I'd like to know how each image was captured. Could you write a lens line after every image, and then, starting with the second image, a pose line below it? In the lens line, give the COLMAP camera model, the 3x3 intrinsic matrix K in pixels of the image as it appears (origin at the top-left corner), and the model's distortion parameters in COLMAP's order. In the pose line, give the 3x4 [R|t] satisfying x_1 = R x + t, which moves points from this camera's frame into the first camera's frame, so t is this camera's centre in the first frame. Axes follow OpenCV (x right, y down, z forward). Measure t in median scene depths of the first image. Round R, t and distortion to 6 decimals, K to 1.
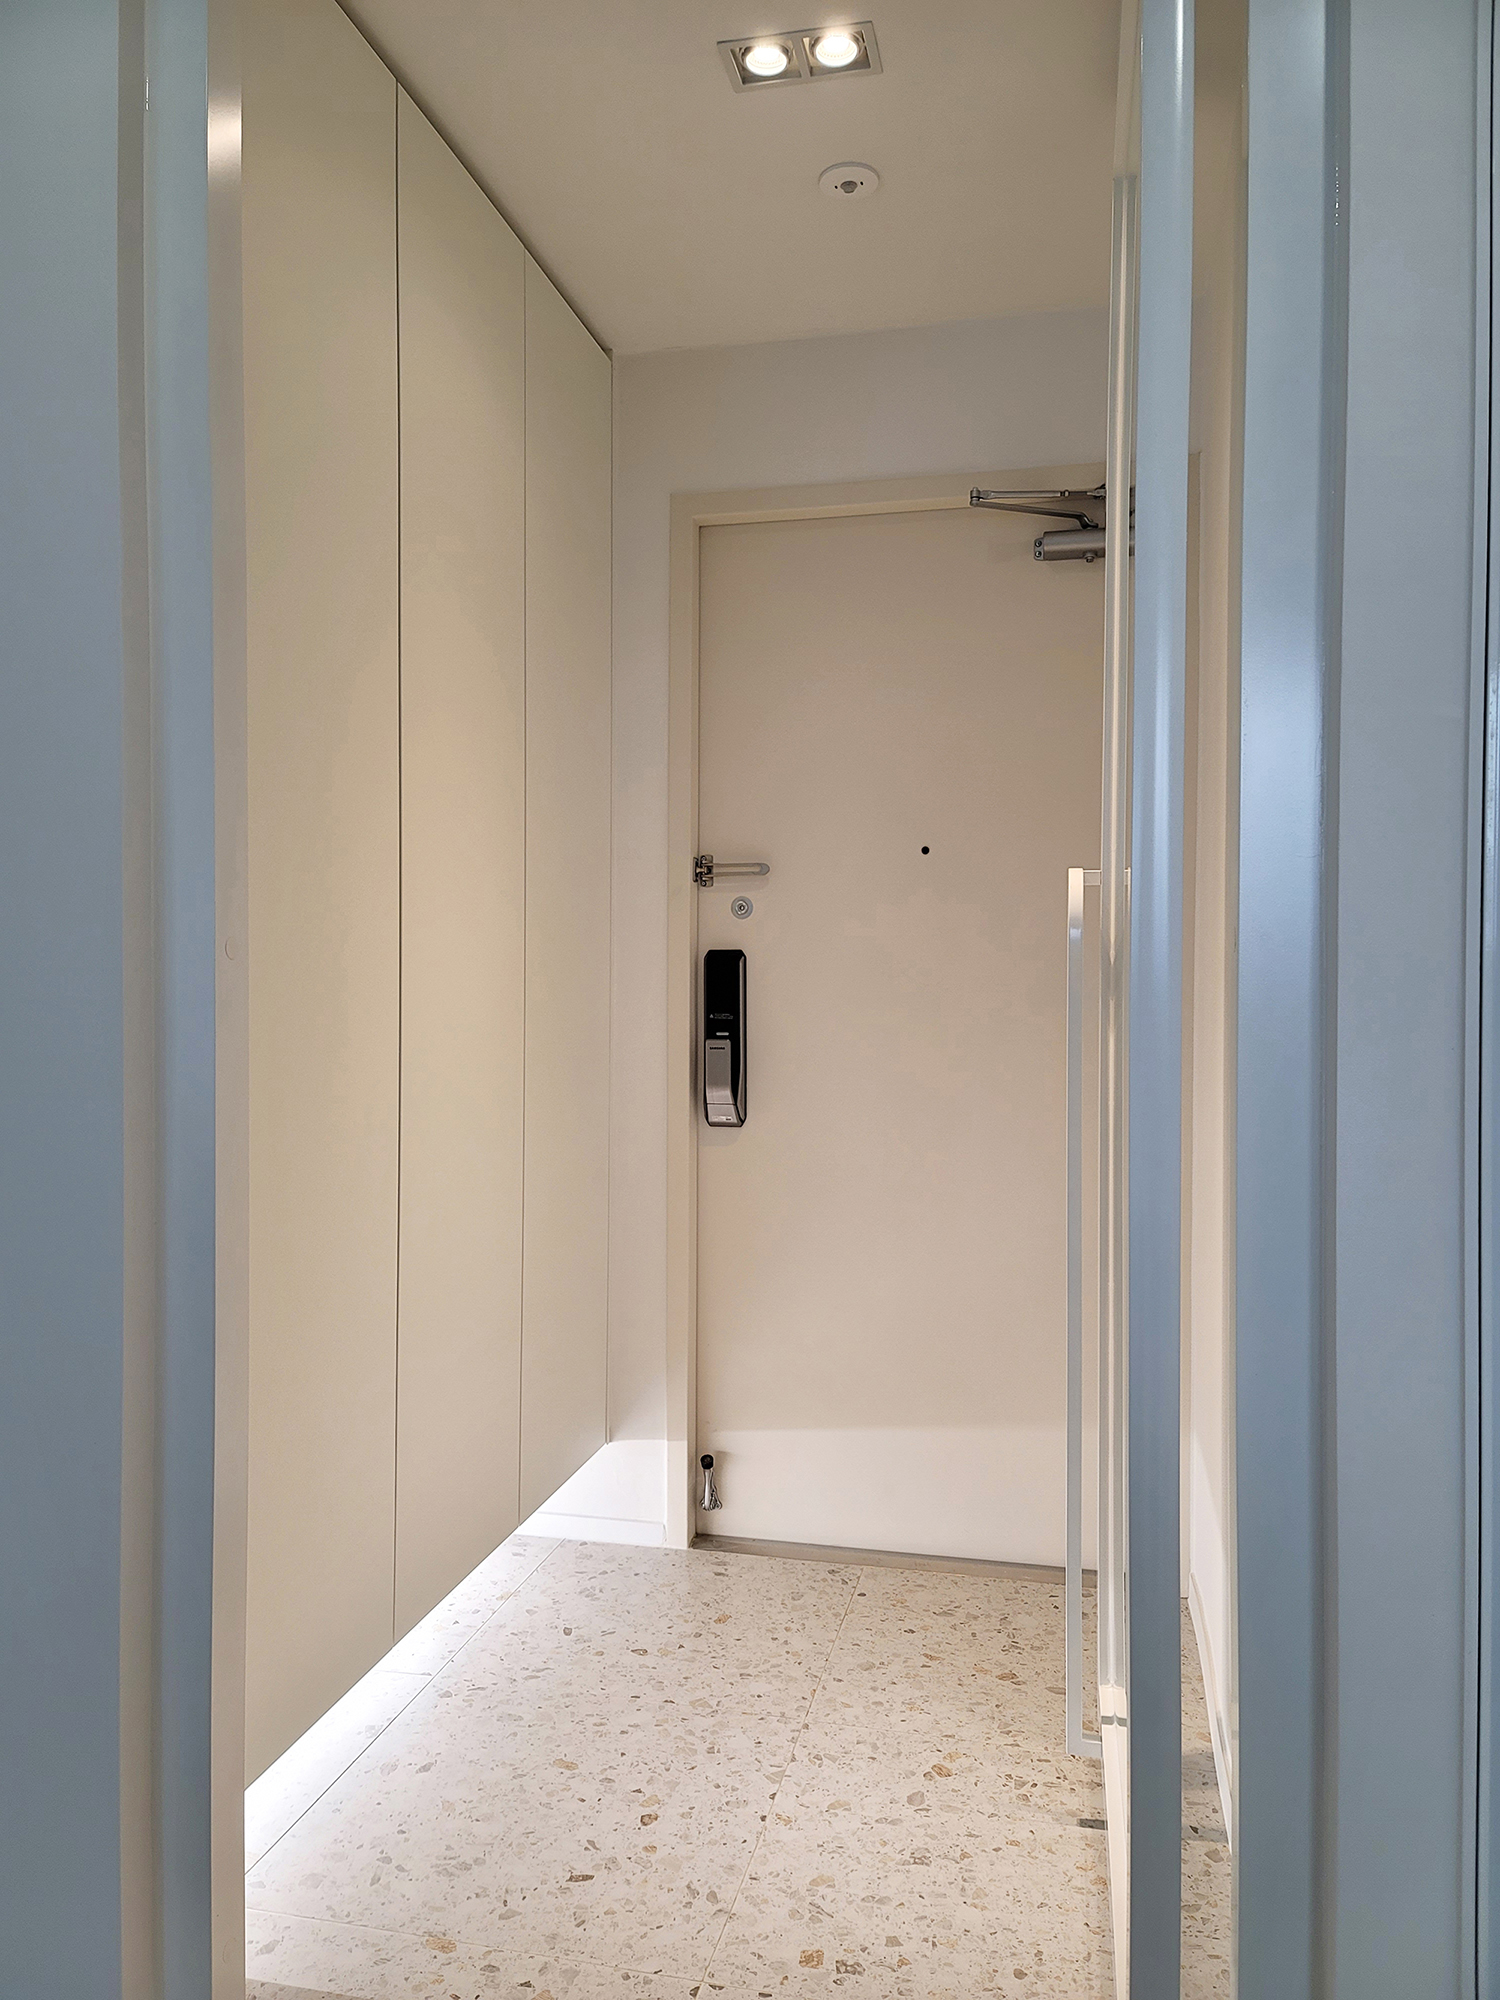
lens RADIAL K [[1468.9, 0, 756.1], [0, 1468.9, 946.1], [0, 0, 1]] dist [0.062396, -0.051484]
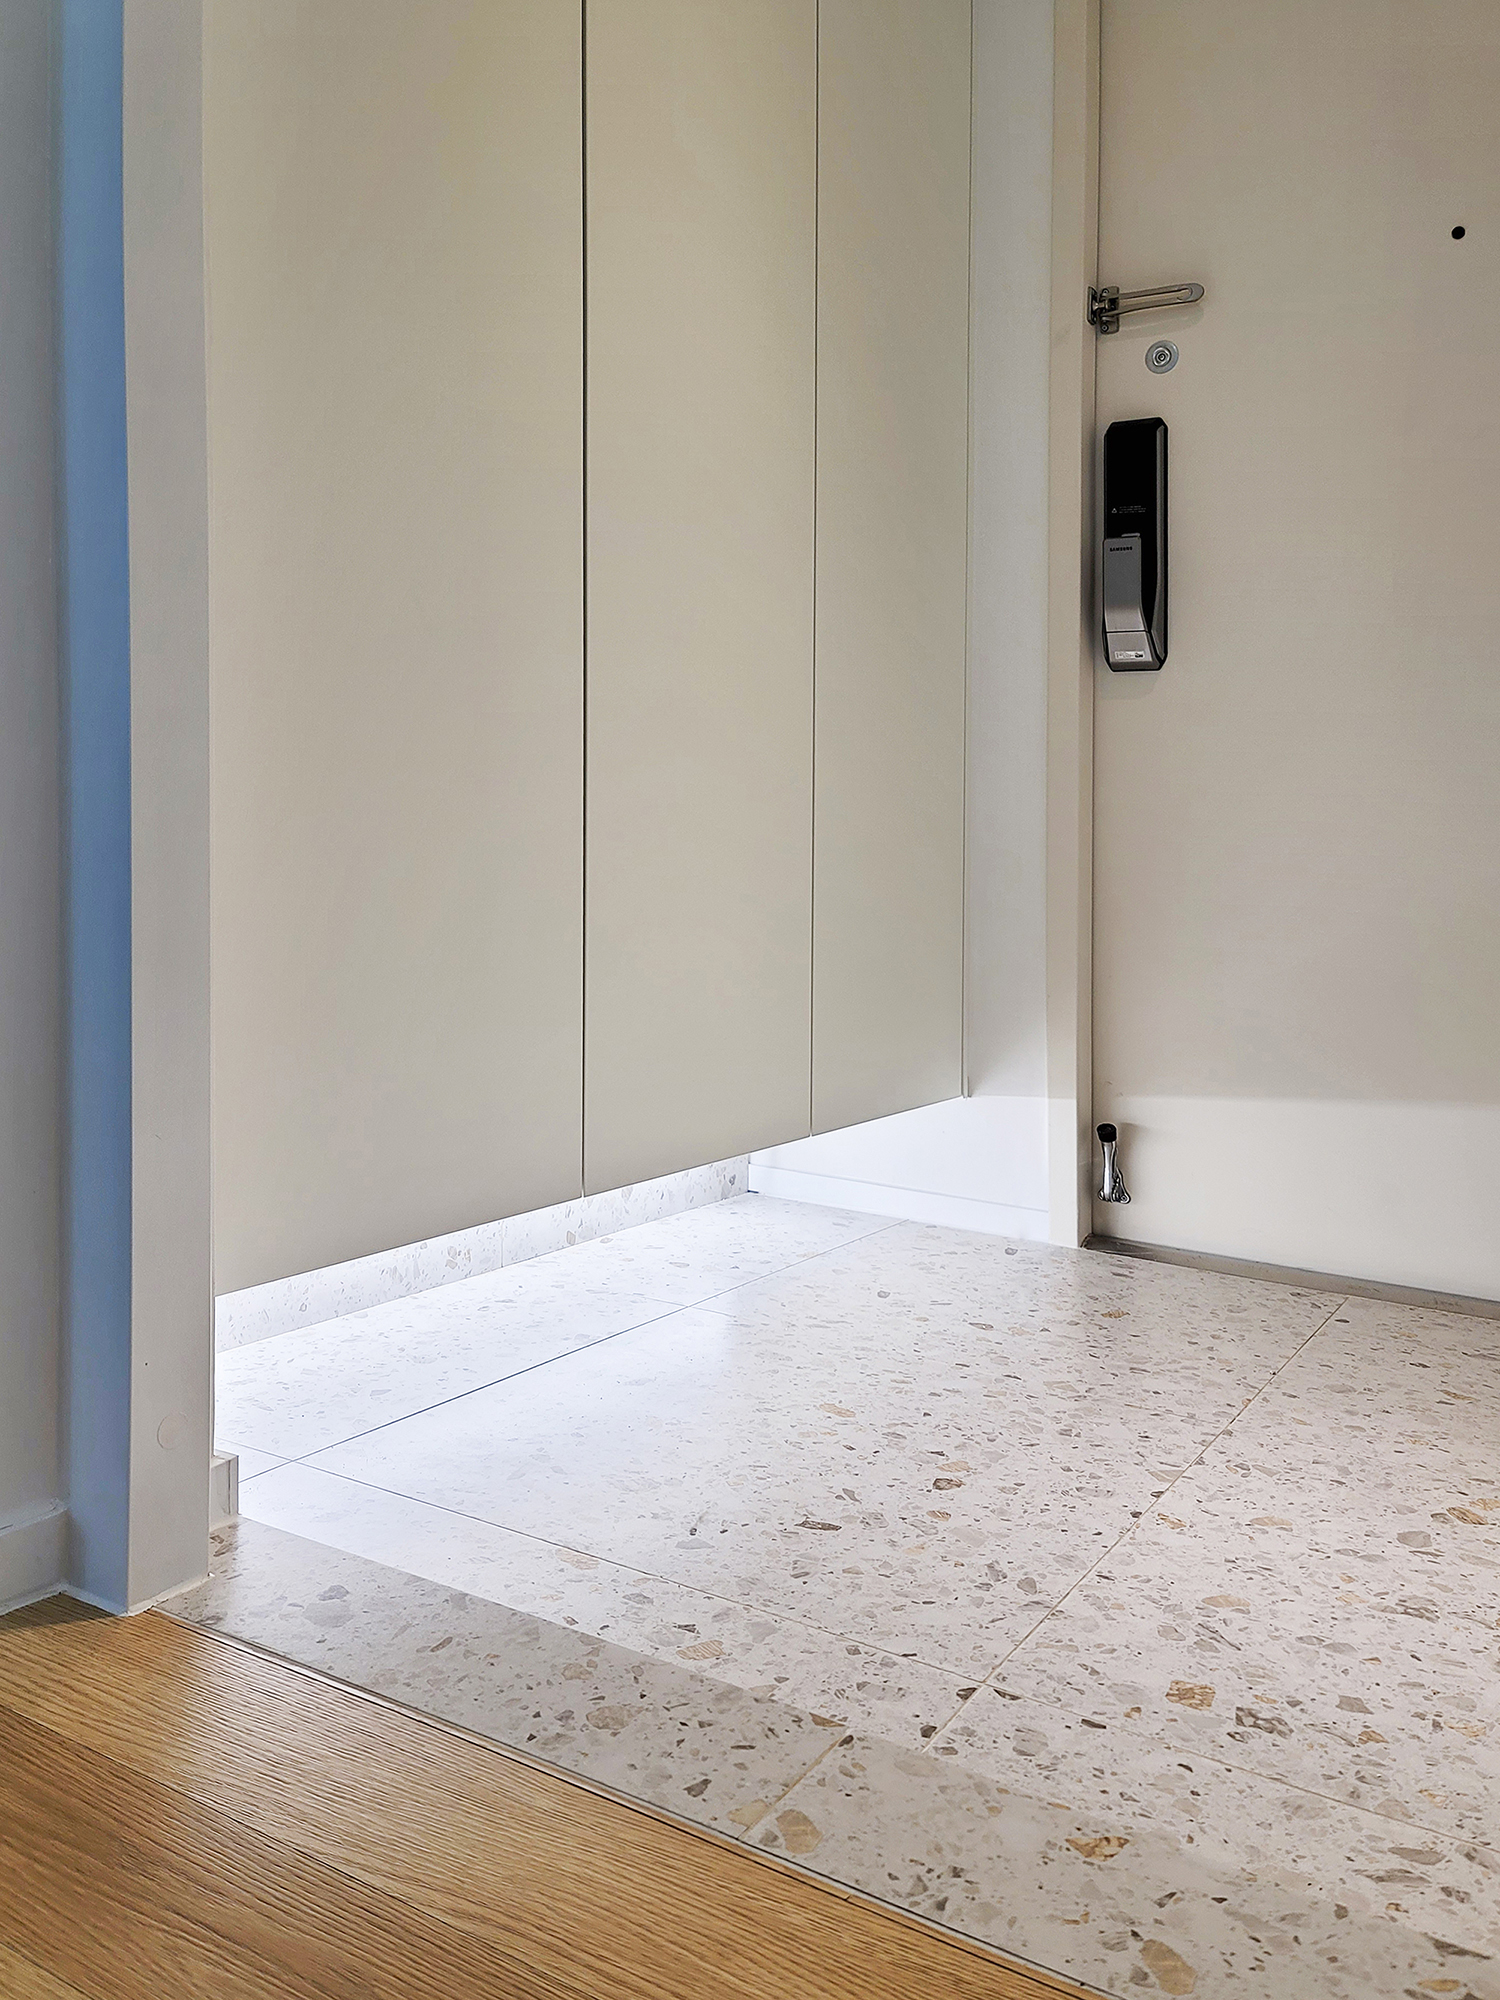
lens RADIAL K [[1468.9, 0, 756.1], [0, 1468.9, 946.1], [0, 0, 1]] dist [0.062396, -0.051484]
pose [[0.940402, -0.003198, -0.340051, 0.067069], [-0.001307, 0.999914, -0.013020, 0.364096], [0.340063, 0.012689, 0.940317, 0.375292]]
